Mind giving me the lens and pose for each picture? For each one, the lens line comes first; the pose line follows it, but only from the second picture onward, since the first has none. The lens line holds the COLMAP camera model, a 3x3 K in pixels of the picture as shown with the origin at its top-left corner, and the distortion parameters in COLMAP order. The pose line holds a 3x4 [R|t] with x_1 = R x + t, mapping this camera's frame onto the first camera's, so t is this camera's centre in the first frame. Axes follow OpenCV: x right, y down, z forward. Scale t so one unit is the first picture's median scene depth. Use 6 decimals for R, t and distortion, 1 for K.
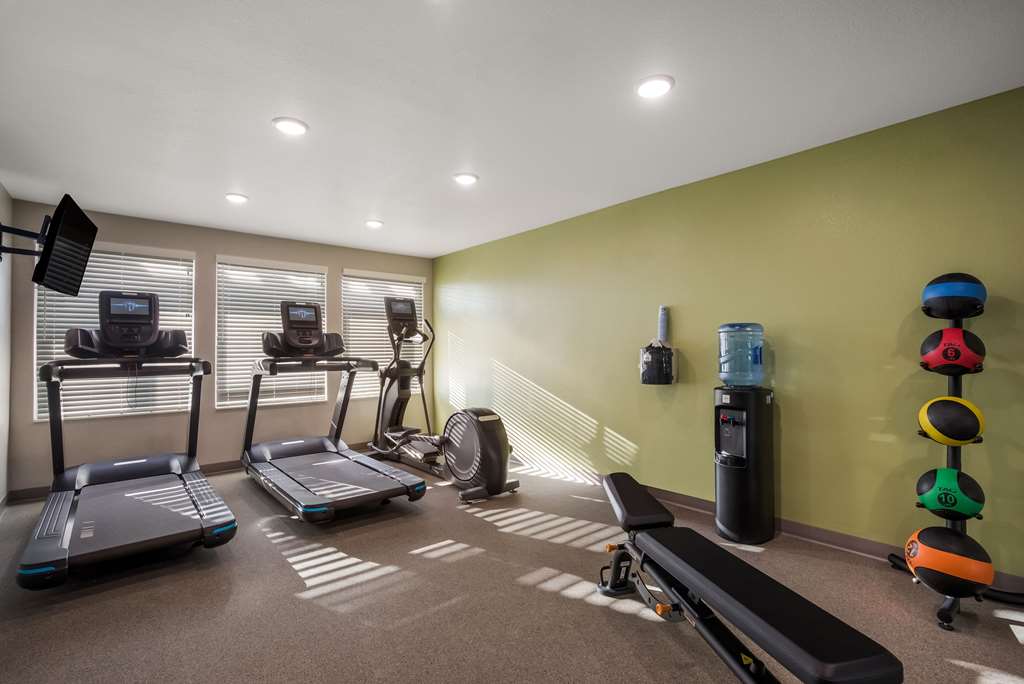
lens RADIAL K [[471.9, 0, 514.3], [0, 471.9, 341.4], [0, 0, 1]] dist [-0.010771, 0.002930]
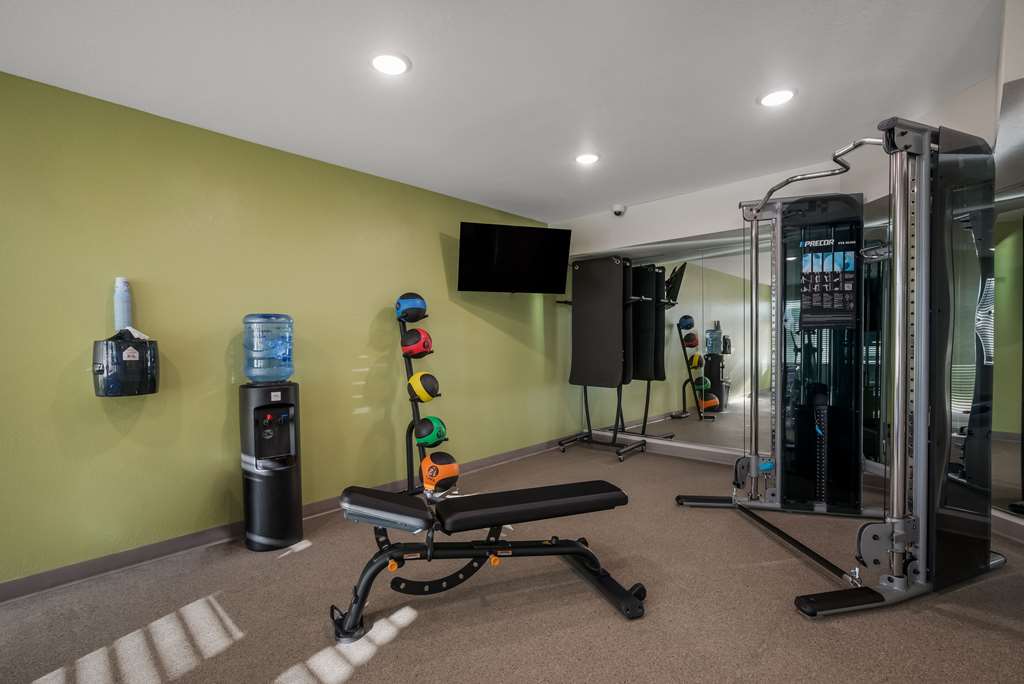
lens RADIAL K [[471.9, 0, 514.2], [0, 471.9, 348.4], [0, 0, 1]] dist [-0.010771, 0.002930]
pose [[-0.107733, -0.002076, 0.994178, -0.508076], [-0.007516, 0.999971, 0.001274, 0.024932], [-0.994151, -0.007335, -0.107746, 0.644672]]
